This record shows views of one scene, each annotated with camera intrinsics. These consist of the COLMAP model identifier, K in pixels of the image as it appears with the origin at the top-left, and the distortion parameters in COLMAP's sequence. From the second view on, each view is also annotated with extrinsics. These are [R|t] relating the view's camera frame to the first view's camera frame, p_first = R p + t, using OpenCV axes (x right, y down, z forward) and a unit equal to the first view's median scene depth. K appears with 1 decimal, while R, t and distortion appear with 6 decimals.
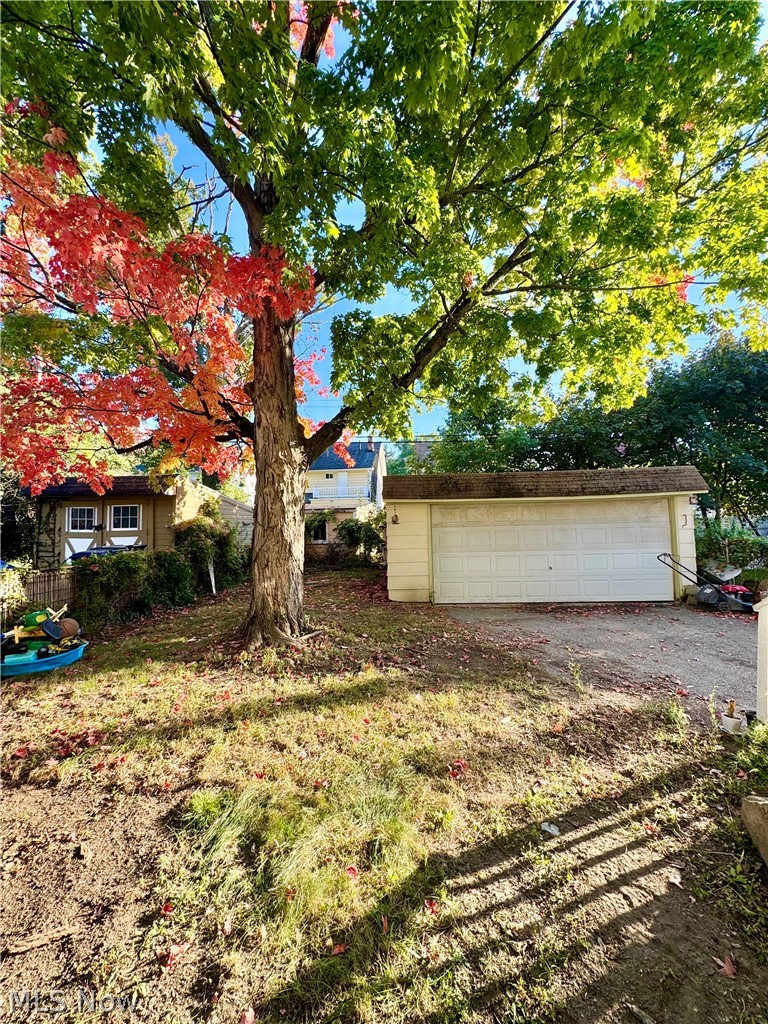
lens RADIAL K [[408.6, 0, 387.4], [0, 408.6, 507.7], [0, 0, 1]] dist [-0.001588, 0.000469]
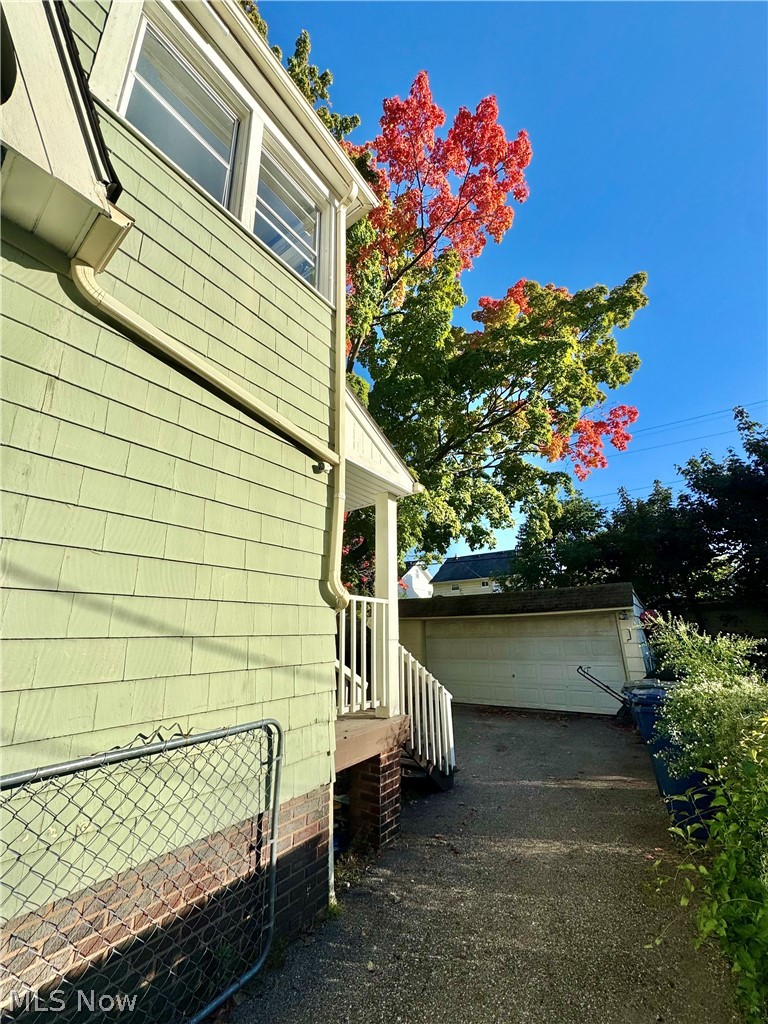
lens RADIAL K [[408.6, 0, 383.2], [0, 408.6, 512.7], [0, 0, 1]] dist [-0.001588, 0.000469]
pose [[0.857315, -0.139040, -0.495660, 0.719691], [0.020005, 0.971106, -0.237808, -0.036105], [0.514403, 0.193961, 0.835325, -0.263794]]
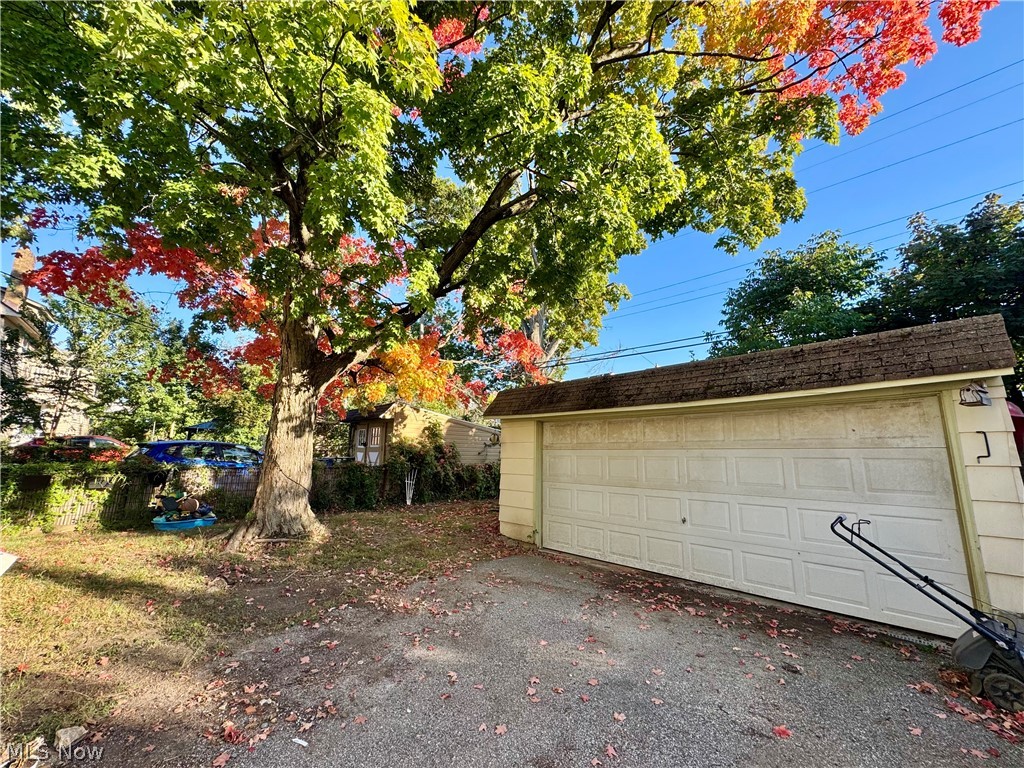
lens RADIAL K [[408.6, 0, 510.5], [0, 408.6, 384.7], [0, 0, 1]] dist [-0.001588, 0.000469]
pose [[0.739628, -0.082873, -0.667894, 0.627836], [0.000483, 0.992455, -0.122610, 0.020072], [0.673016, 0.090363, 0.734087, 0.353687]]
